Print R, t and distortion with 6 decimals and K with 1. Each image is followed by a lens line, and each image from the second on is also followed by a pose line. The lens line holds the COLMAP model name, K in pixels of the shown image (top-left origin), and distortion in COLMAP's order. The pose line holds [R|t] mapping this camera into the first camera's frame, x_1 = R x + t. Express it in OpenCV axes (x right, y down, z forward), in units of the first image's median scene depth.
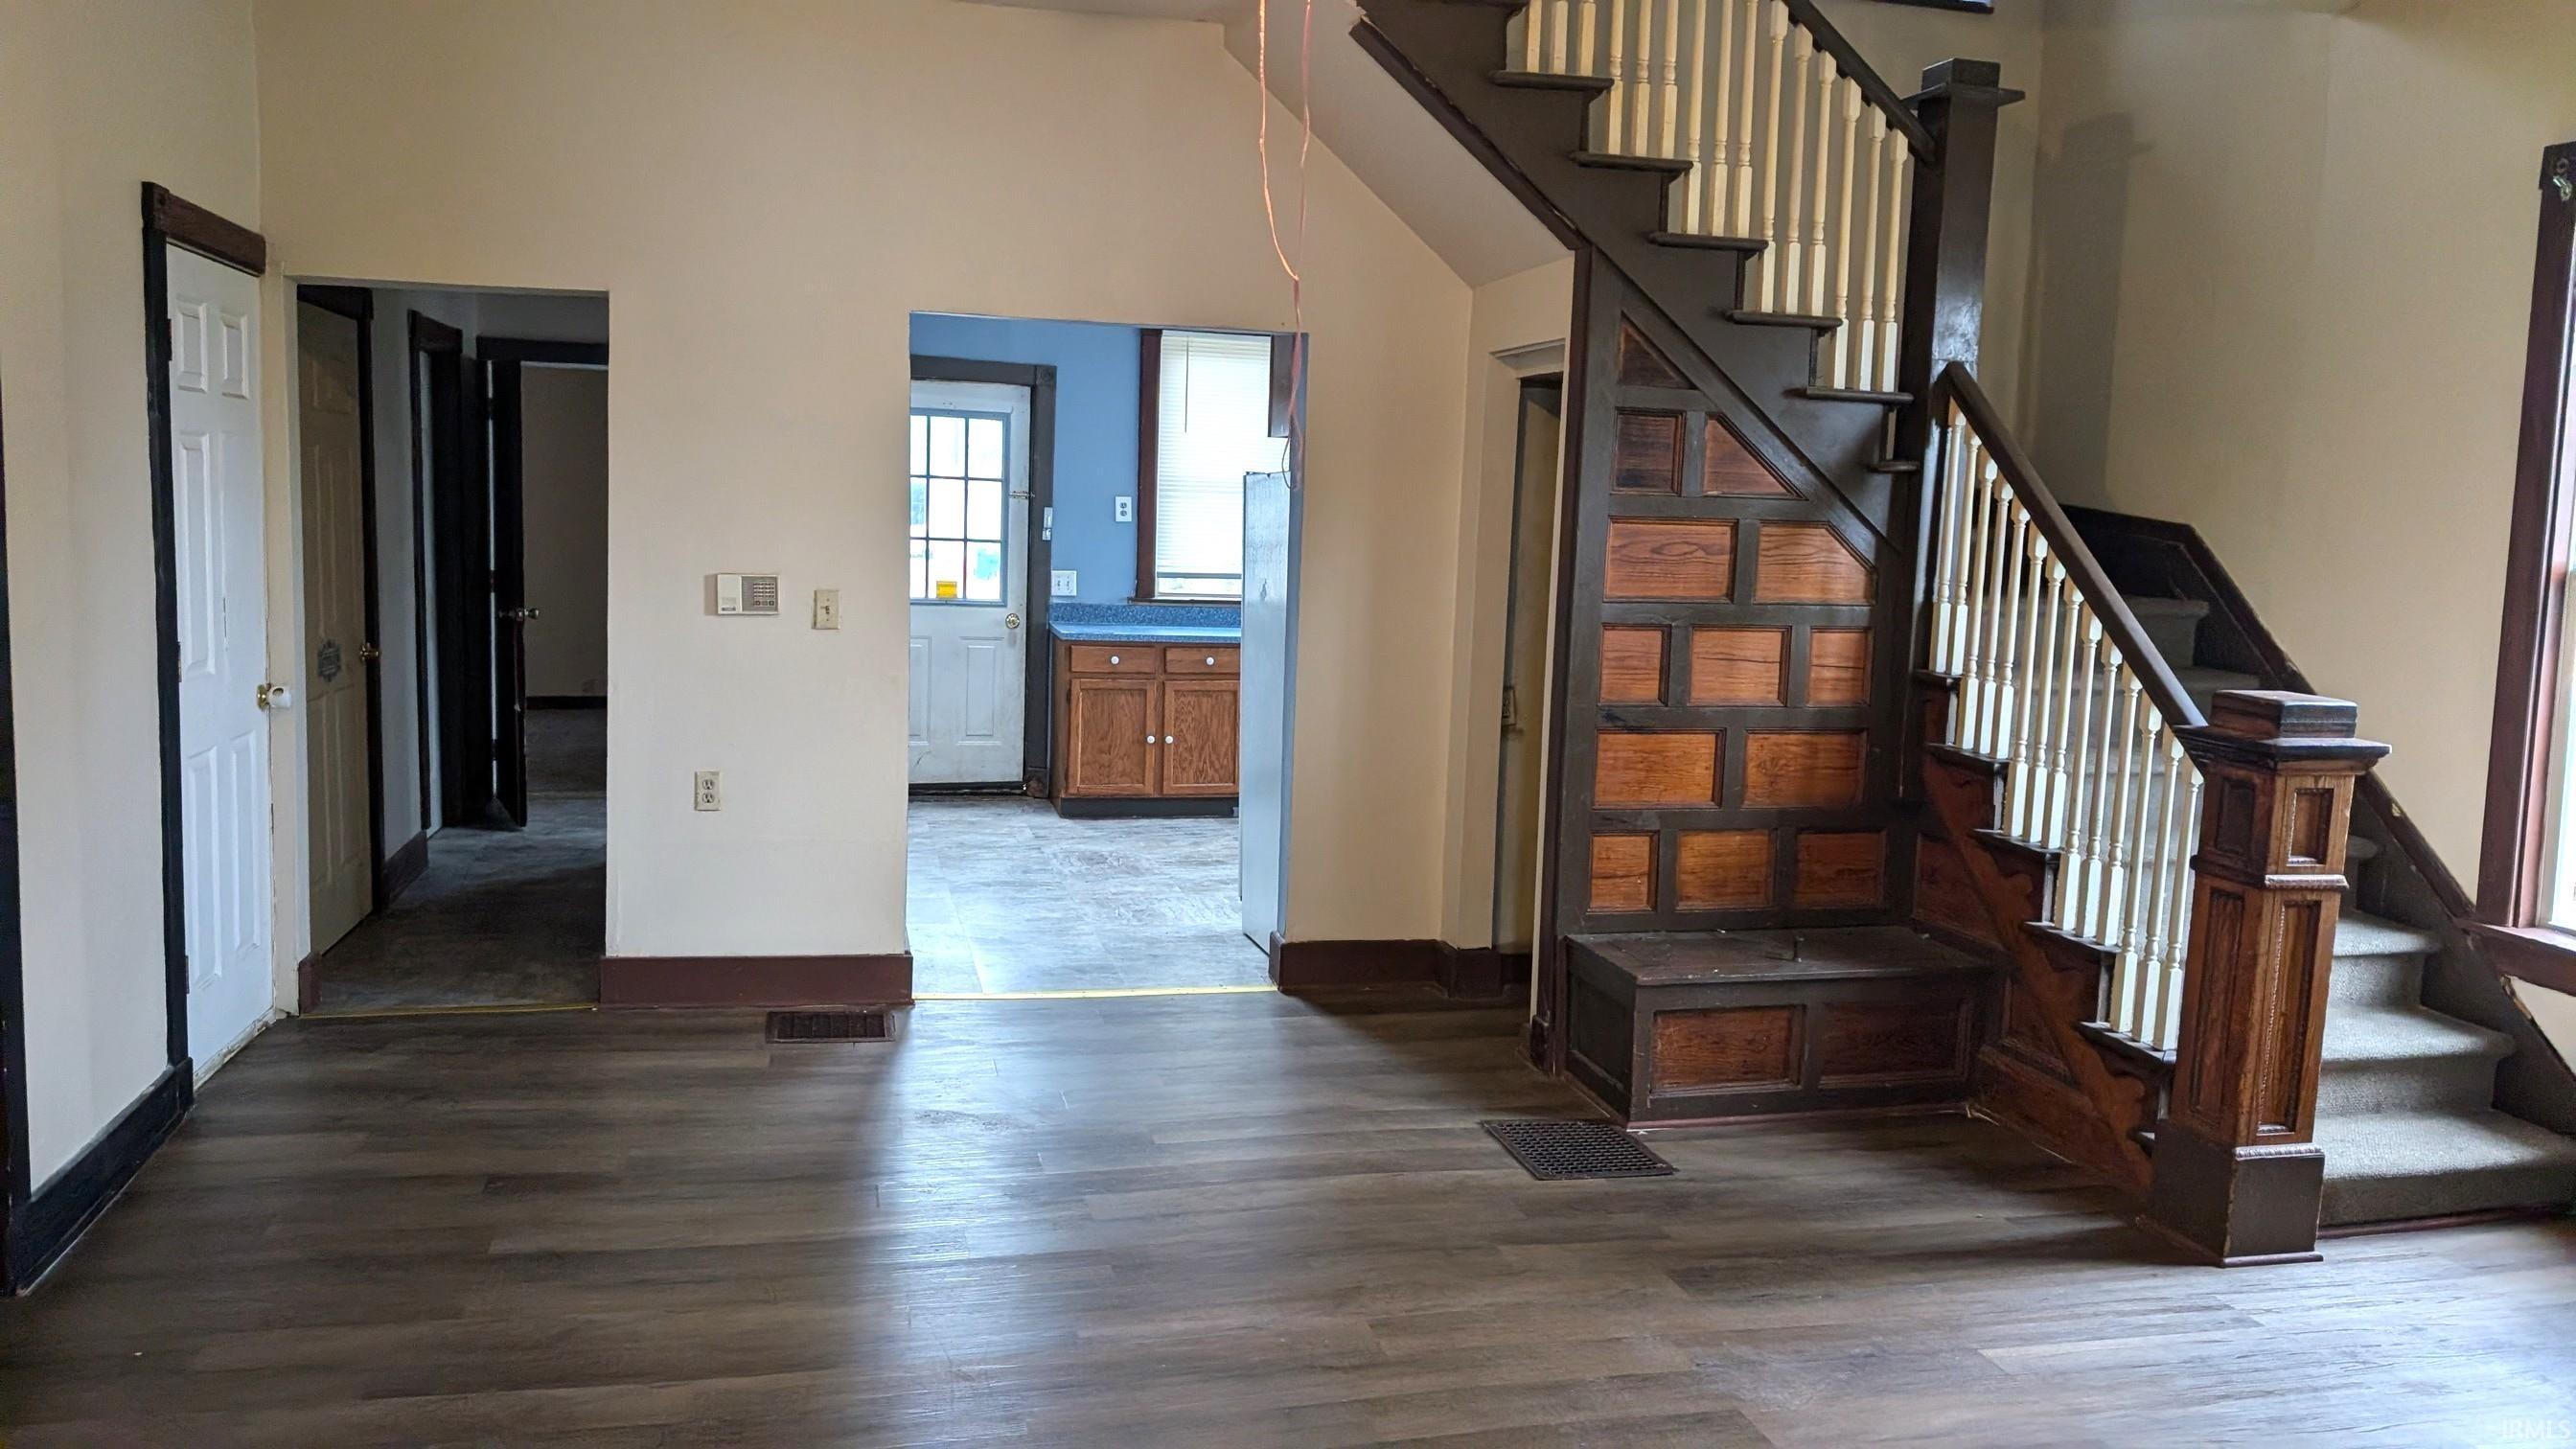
lens RADIAL K [[1835.7, 0, 1283.8], [0, 1835.7, 715.3], [0, 0, 1]] dist [0.032453, -0.030307]
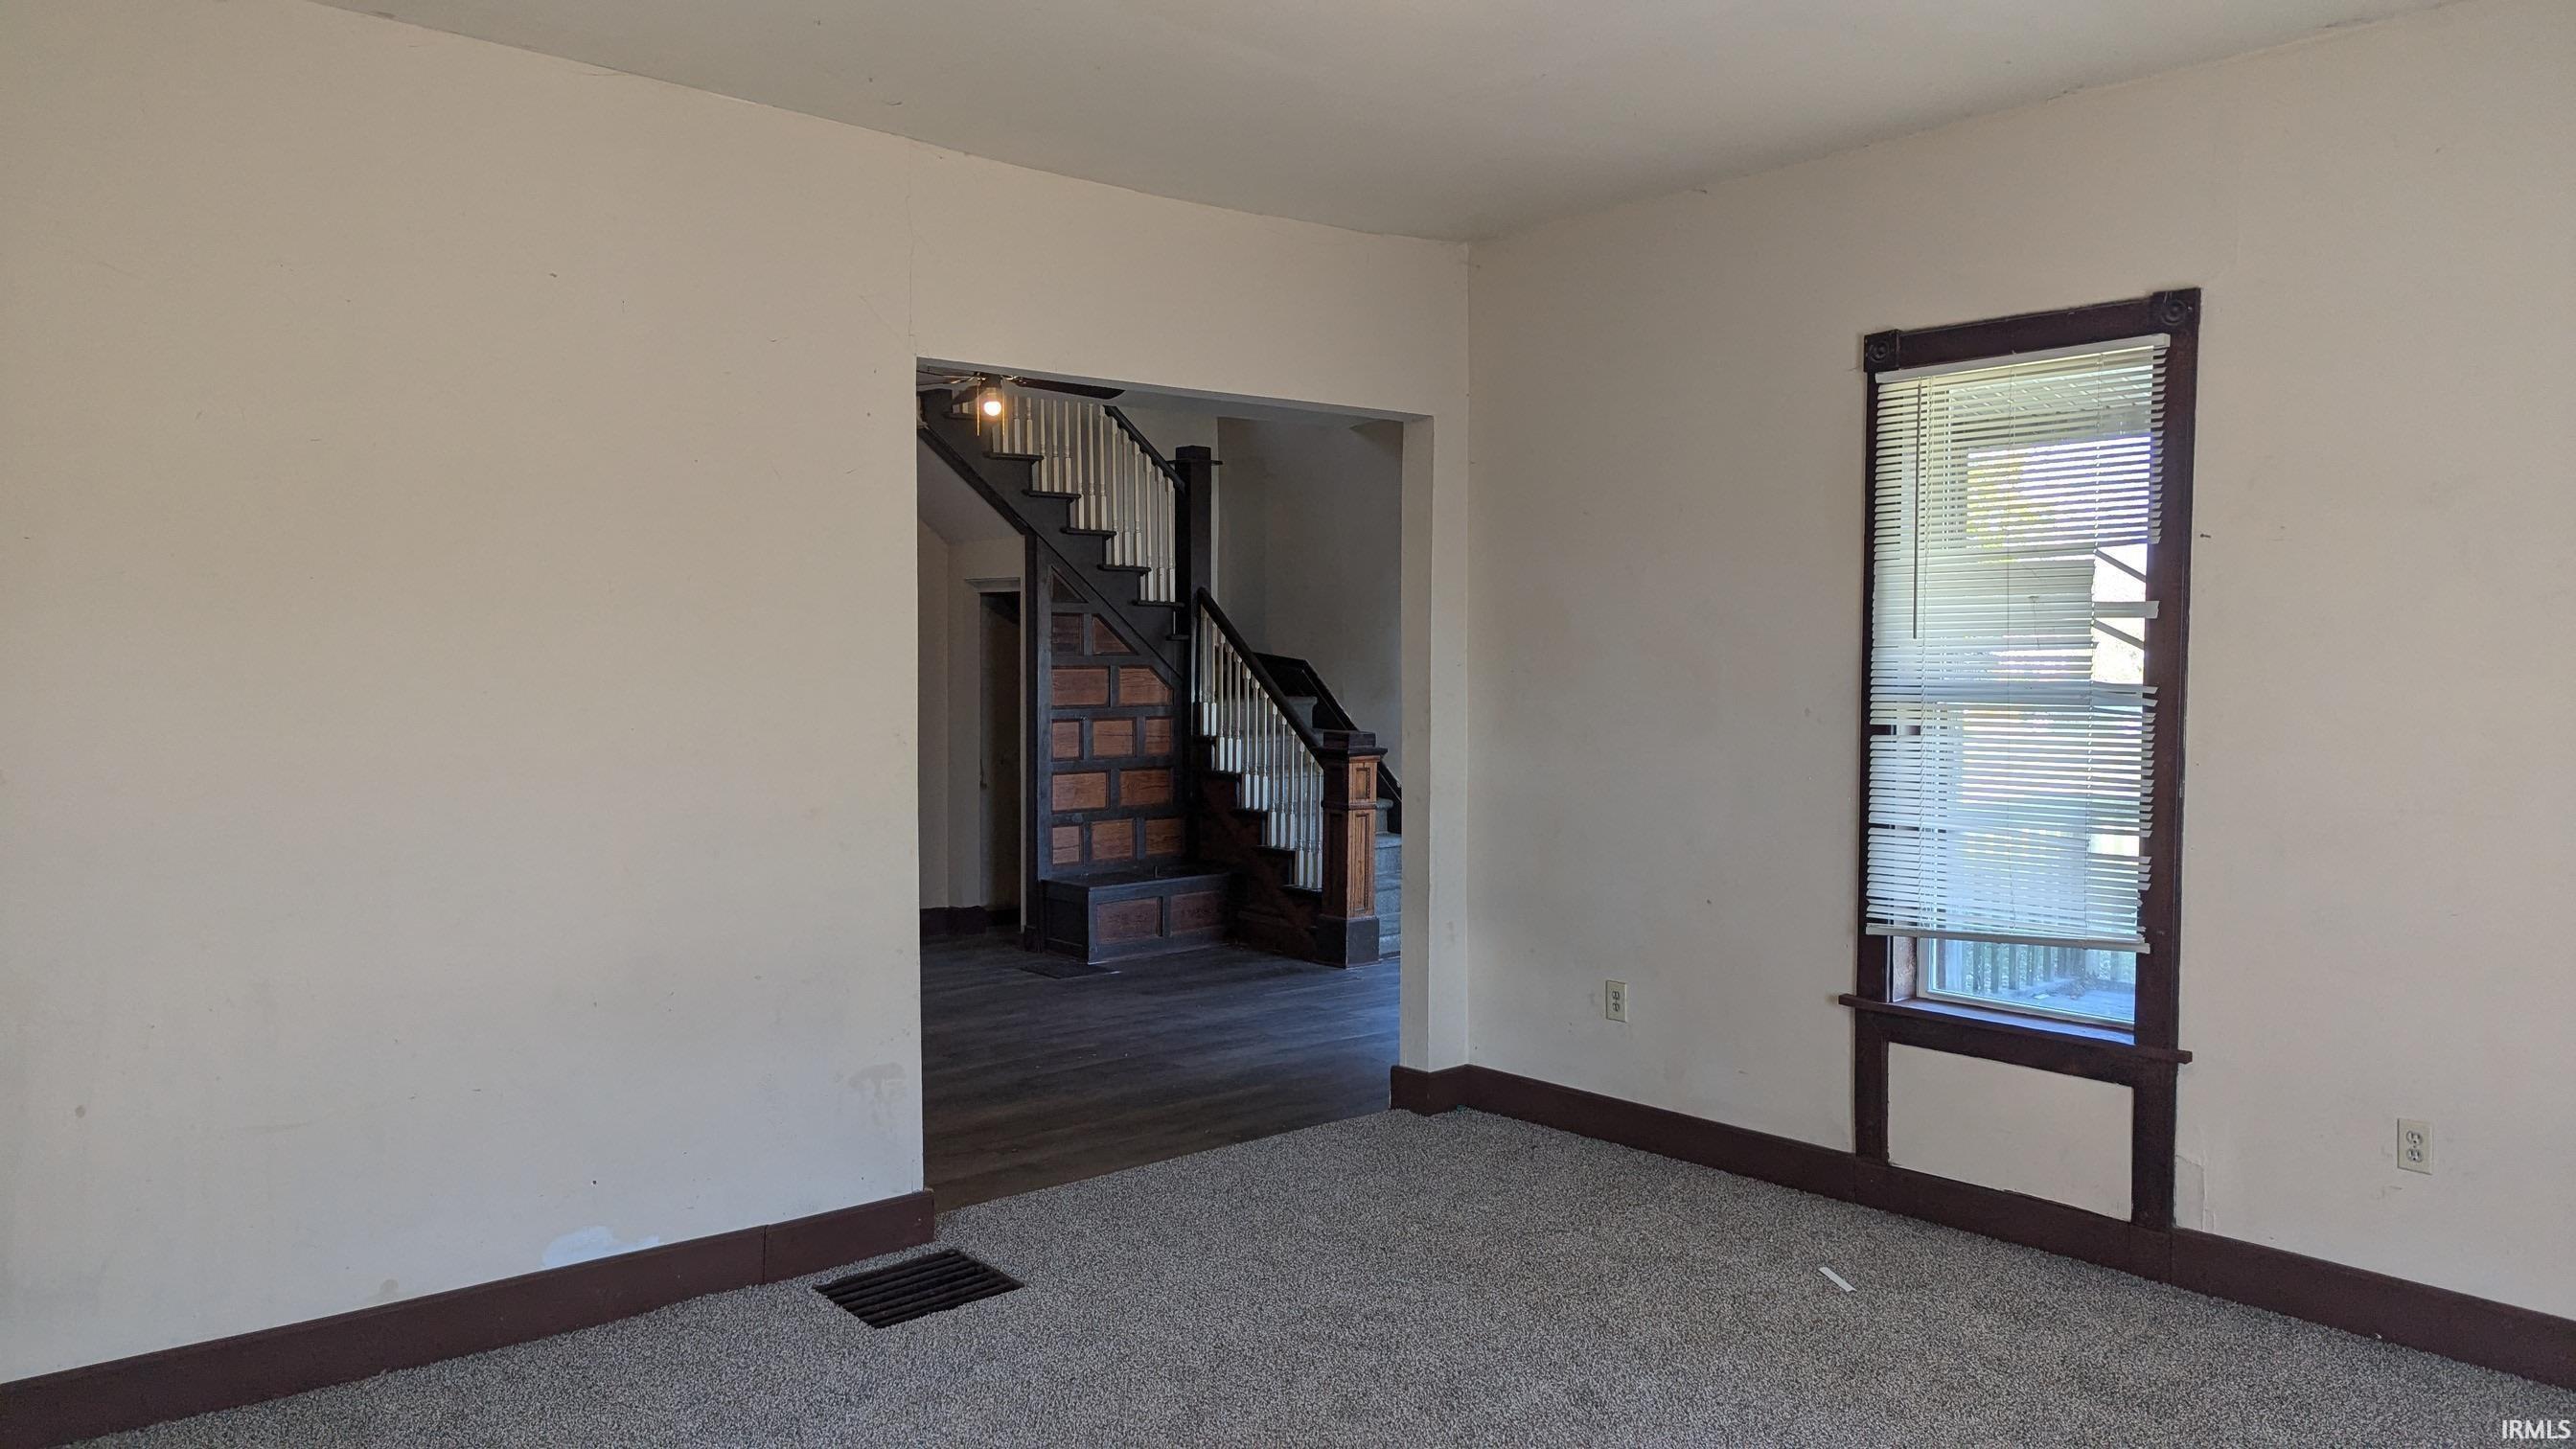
lens RADIAL K [[1793.0, 0, 1281.4], [0, 1793.0, 724.9], [0, 0, 1]] dist [0.028526, -0.005531]
pose [[0.896973, -0.048345, 0.439433, -0.457467], [0.076820, 0.995925, -0.047238, 0.067072], [-0.435359, 0.076128, 0.897032, -0.854712]]
